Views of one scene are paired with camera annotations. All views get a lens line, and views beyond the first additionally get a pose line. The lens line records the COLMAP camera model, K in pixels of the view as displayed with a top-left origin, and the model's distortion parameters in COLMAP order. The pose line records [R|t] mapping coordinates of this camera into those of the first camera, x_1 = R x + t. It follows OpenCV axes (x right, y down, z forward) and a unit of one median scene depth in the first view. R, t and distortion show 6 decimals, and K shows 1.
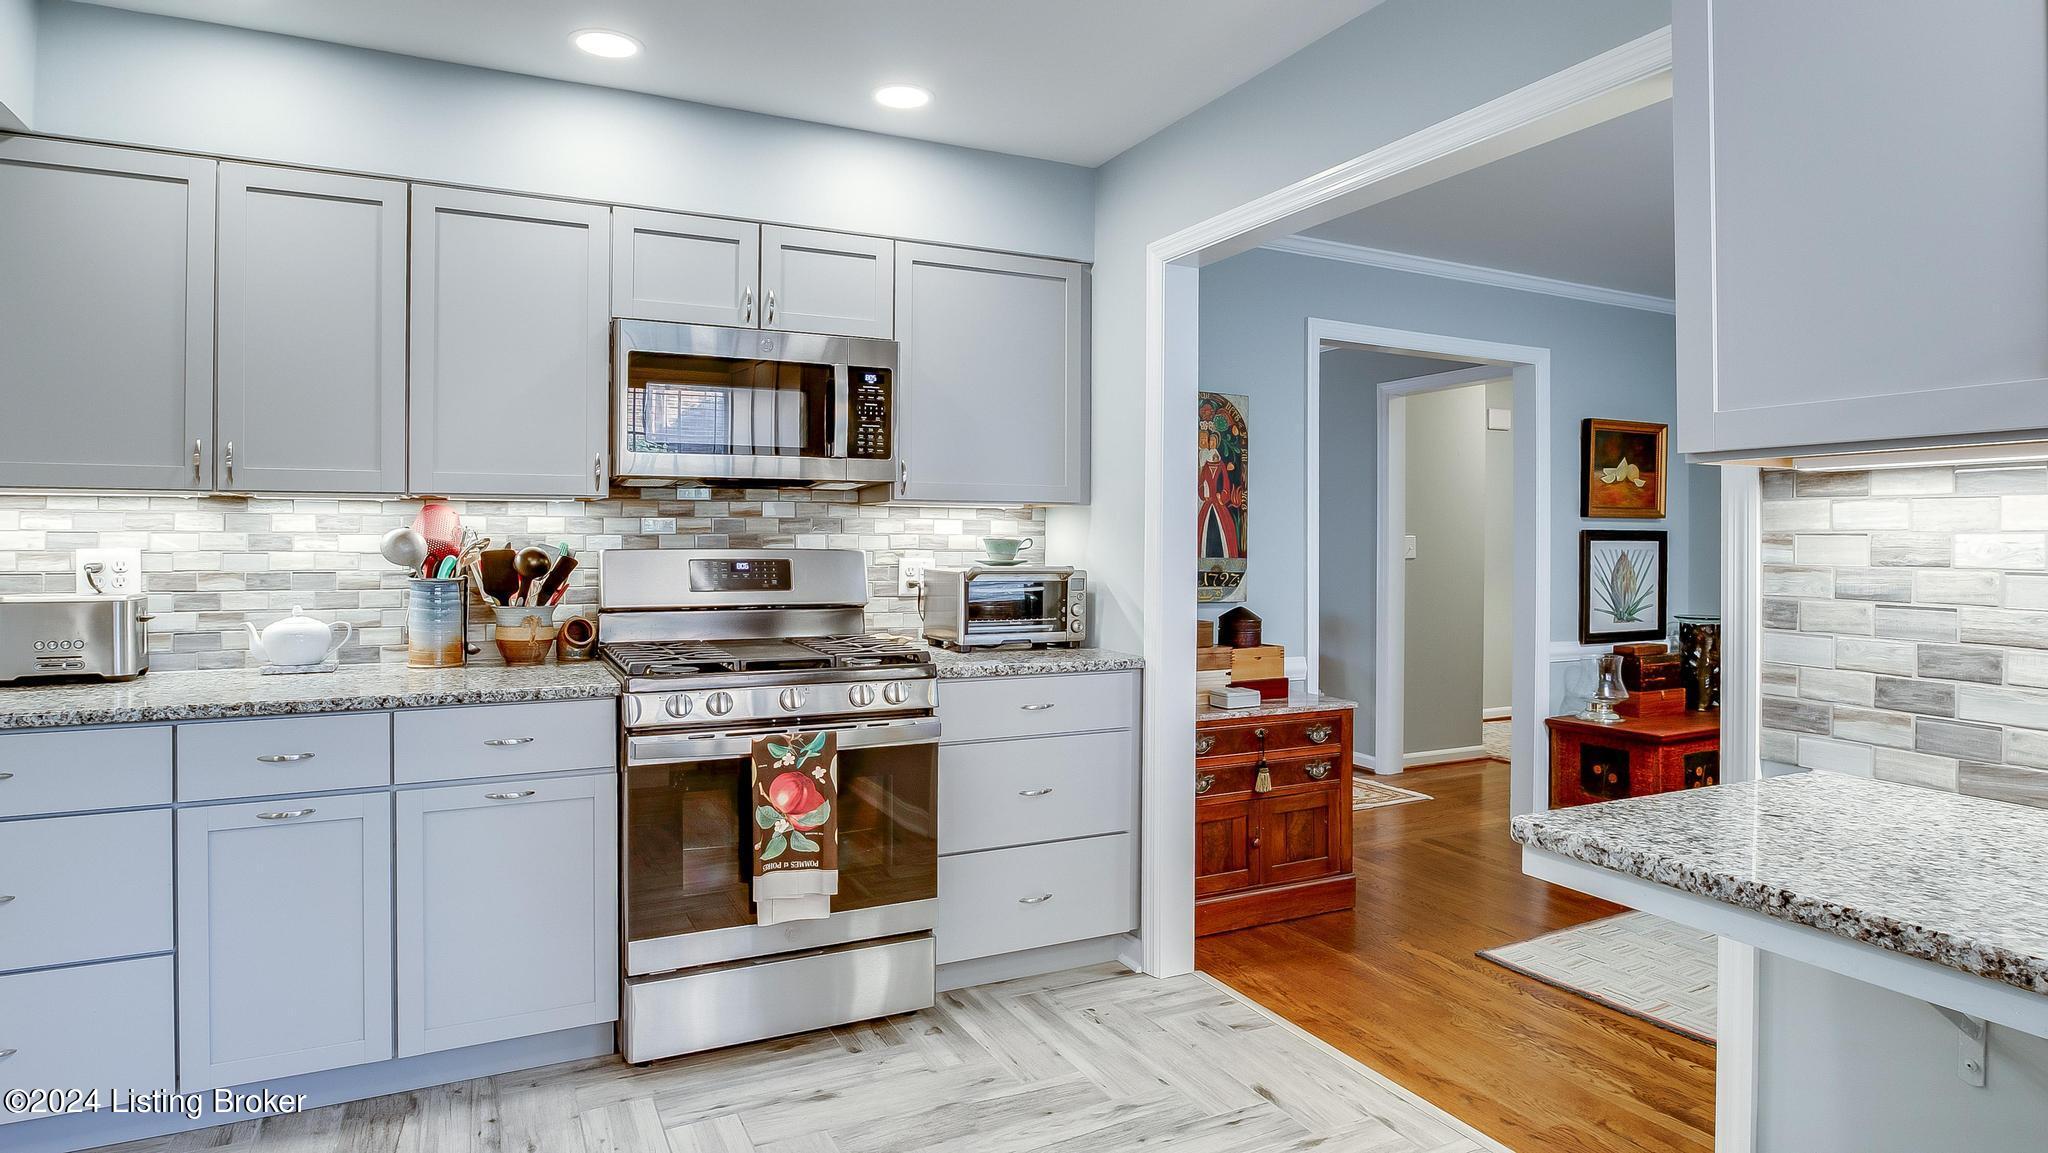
lens RADIAL K [[1104.8, 0, 1003.3], [0, 1104.8, 543.8], [0, 0, 1]] dist [-0.025188, 0.000966]
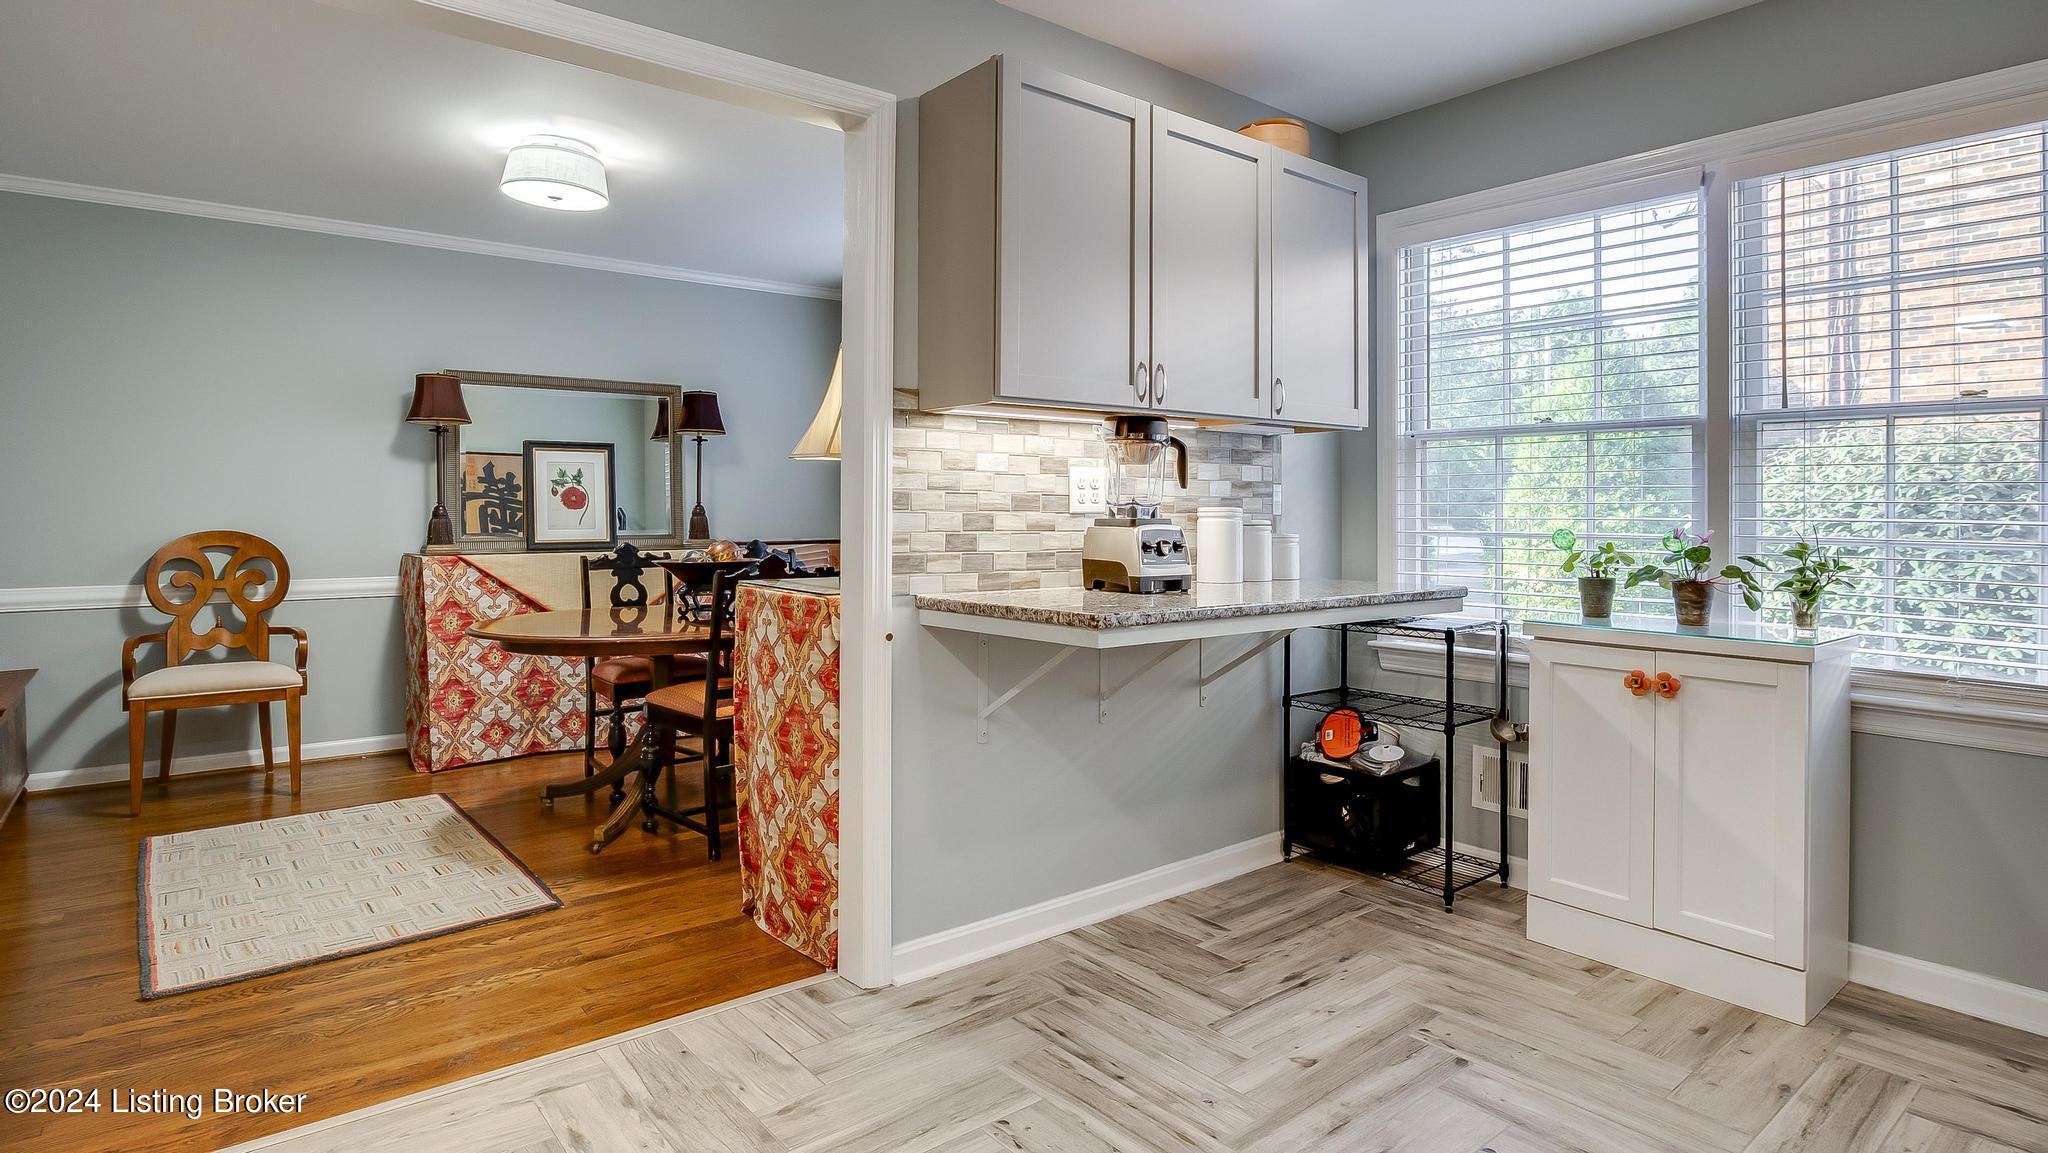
lens RADIAL K [[1093.1, 0, 1064.8], [0, 1093.1, 505.3], [0, 0, 1]] dist [-0.019309, 0.001378]
pose [[-0.240602, -0.002701, 0.970620, -0.551996], [-0.003622, 0.999992, 0.001885, 0.043162], [-0.970617, -0.003062, -0.240610, 0.730555]]
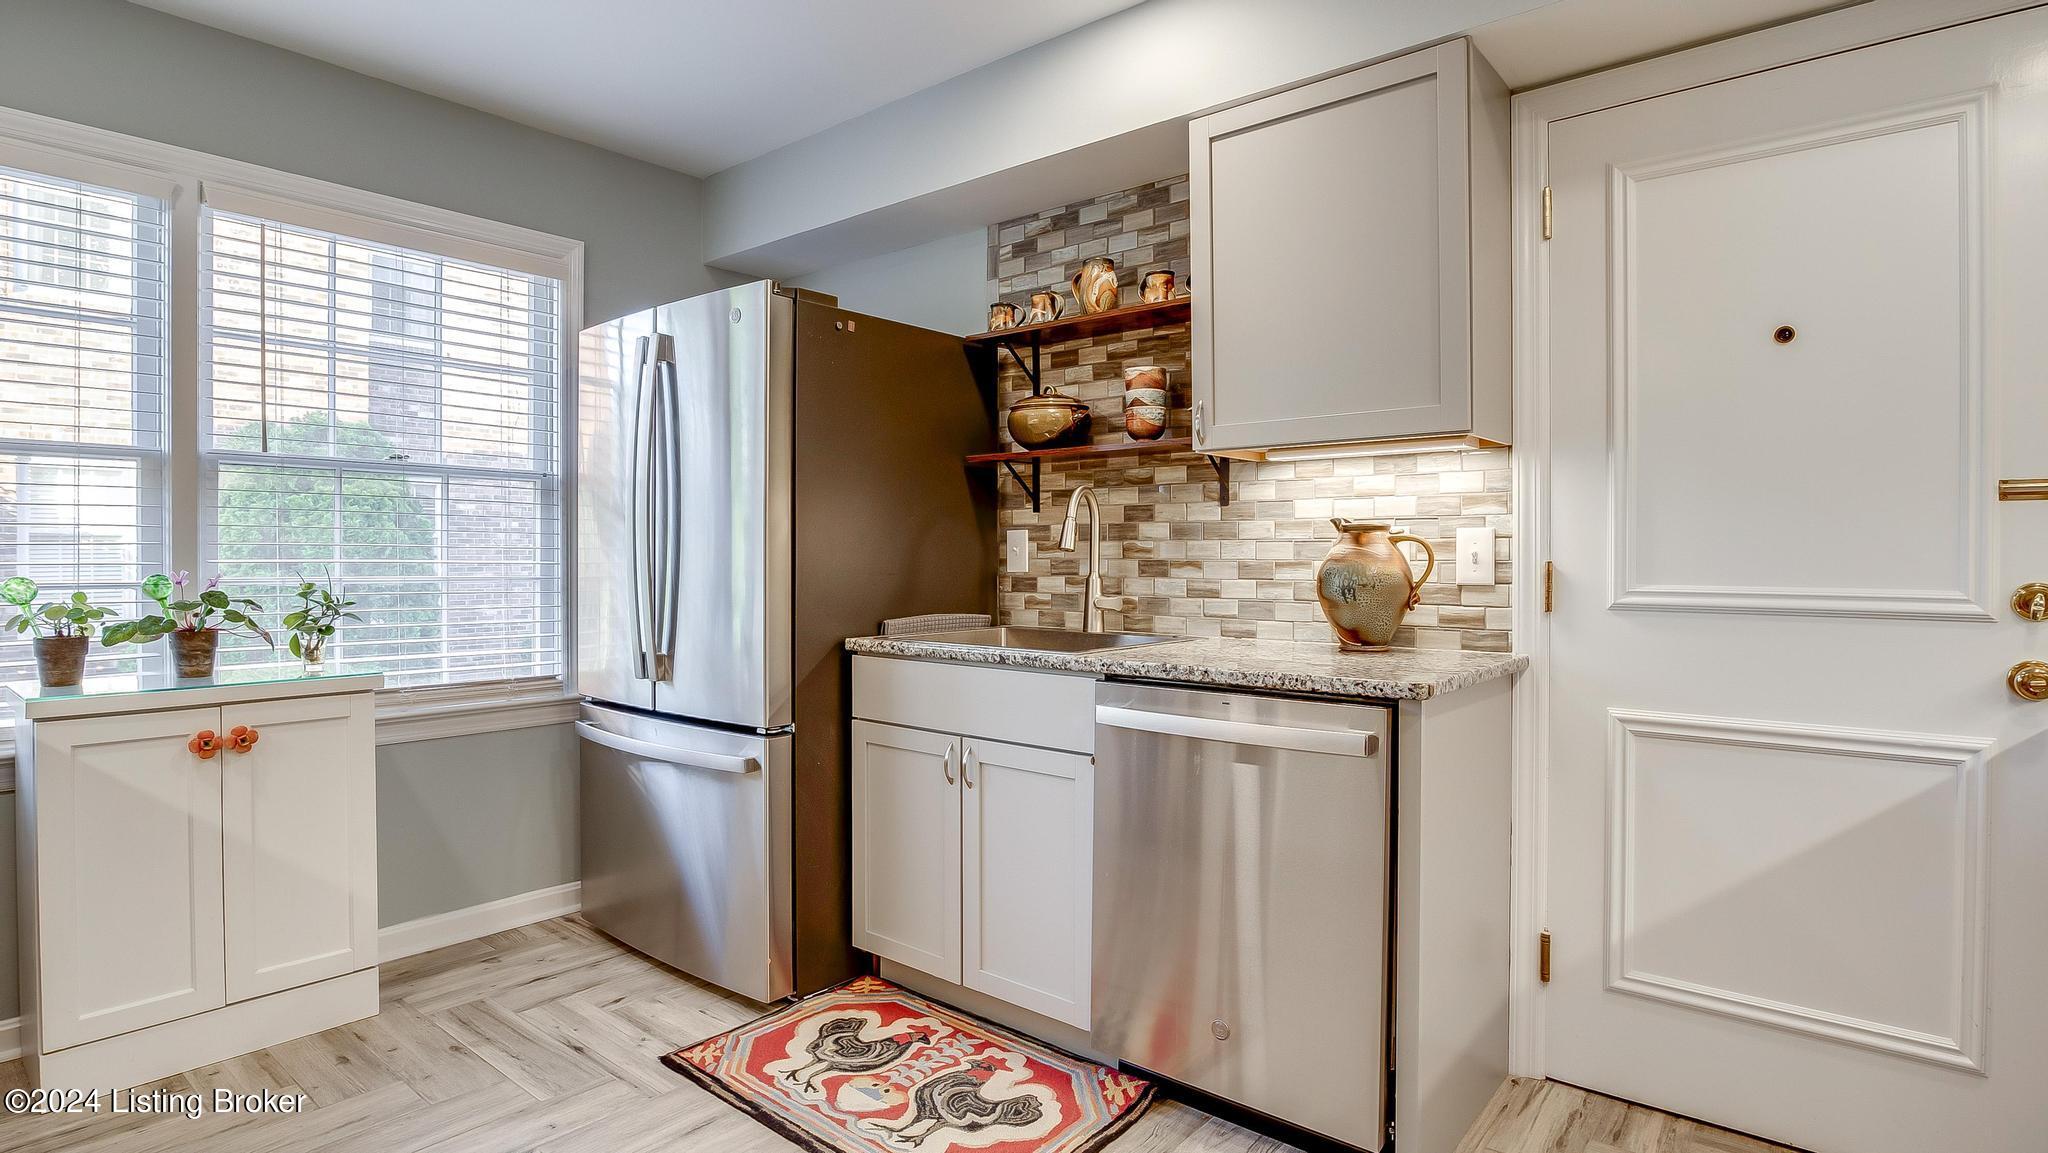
lens RADIAL K [[1038.0, 0, 1029.7], [0, 1038.0, 566.9], [0, 0, 1]] dist [-0.041693, 0.012202]
pose [[-0.906804, 0.002250, -0.421547, 0.018923], [-0.003695, 0.999905, 0.013285, 0.045335], [0.421537, 0.013605, -0.906709, 1.022483]]
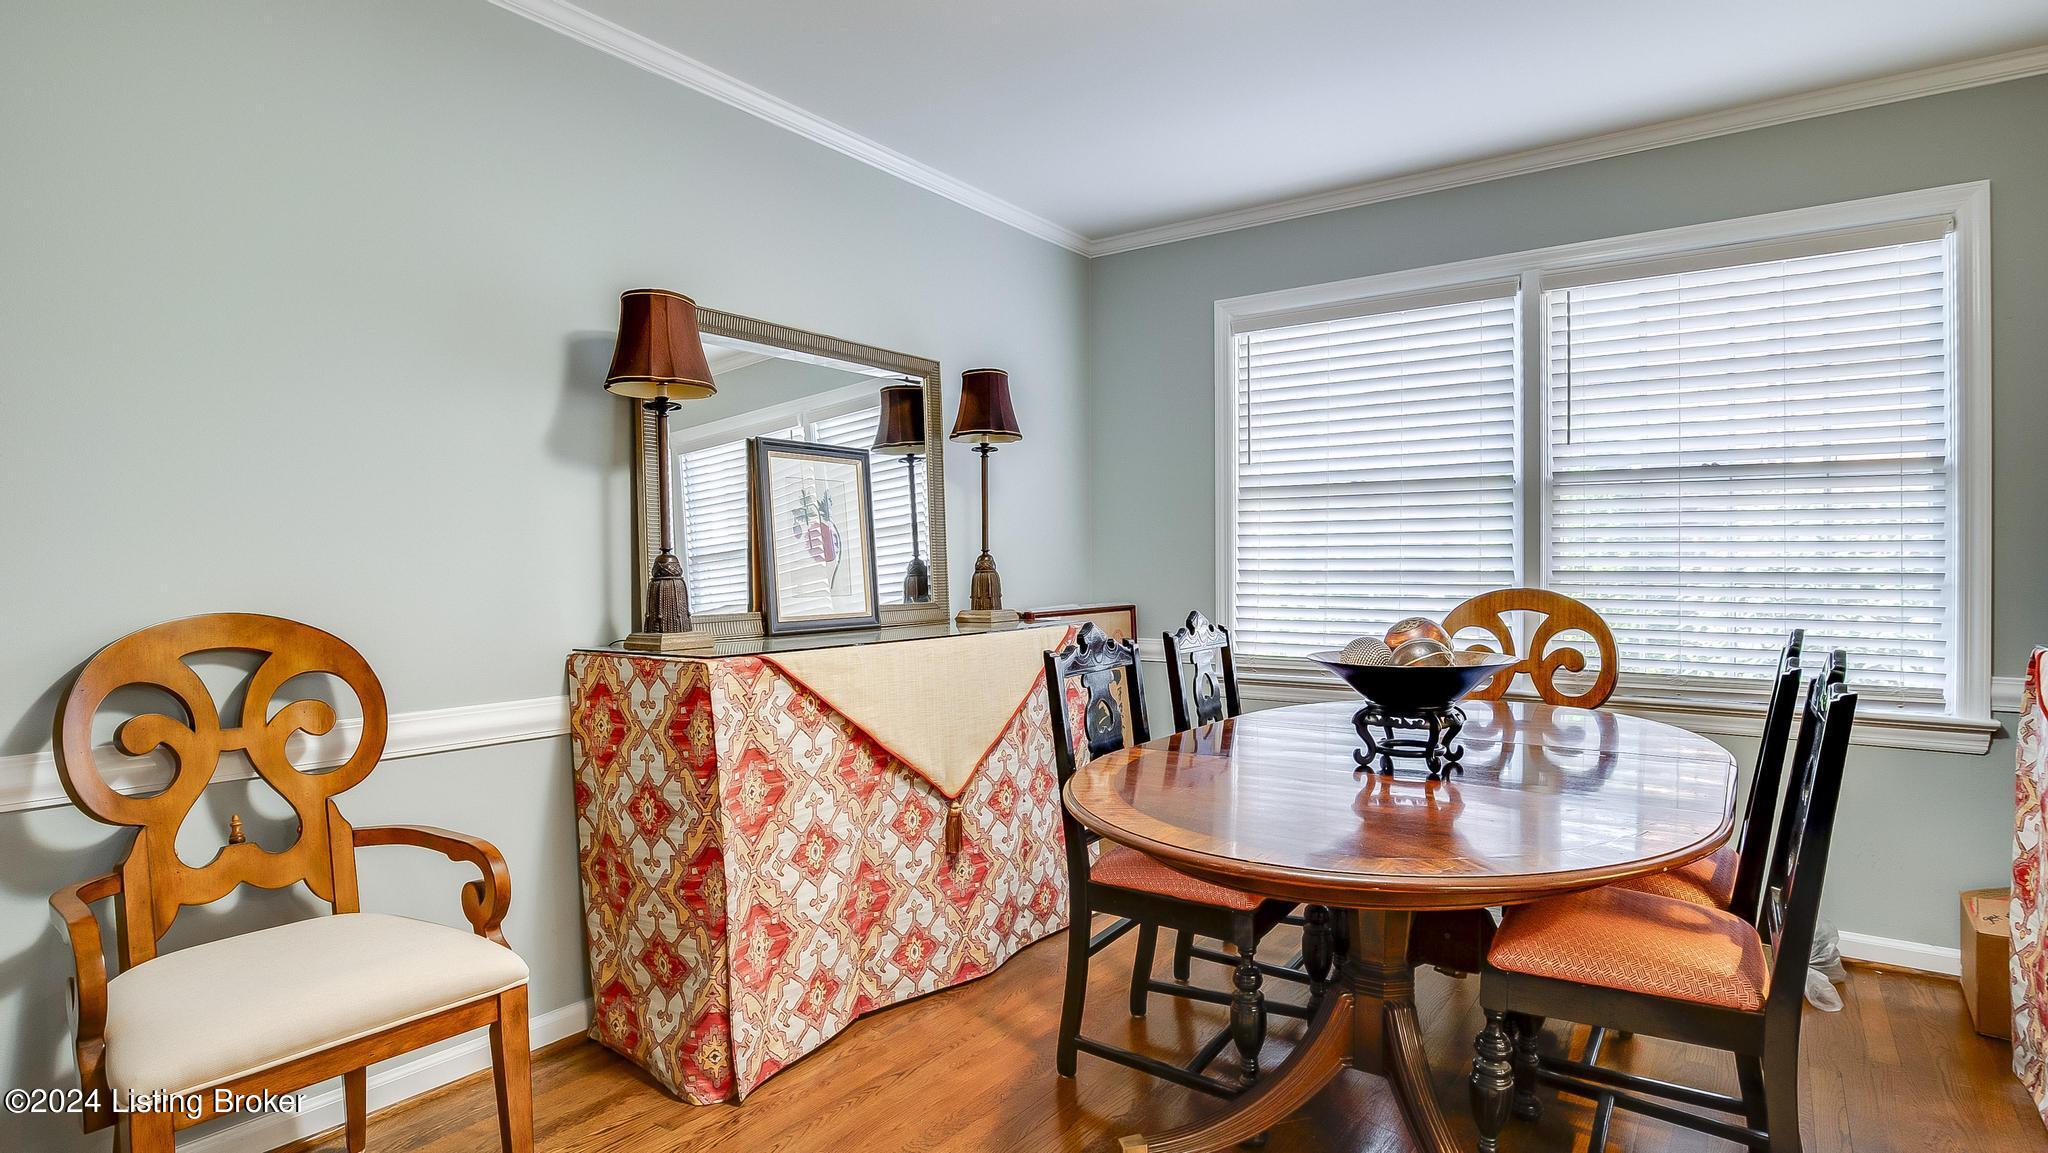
lens RADIAL K [[1038.0, 0, 1029.7], [0, 1038.0, 566.9], [0, 0, 1]] dist [-0.041693, 0.012202]
pose [[-0.485029, -0.008946, 0.874452, 0.558345], [-0.001933, 0.999956, 0.009157, 0.052815], [-0.874496, 0.002751, -0.485025, 1.470841]]
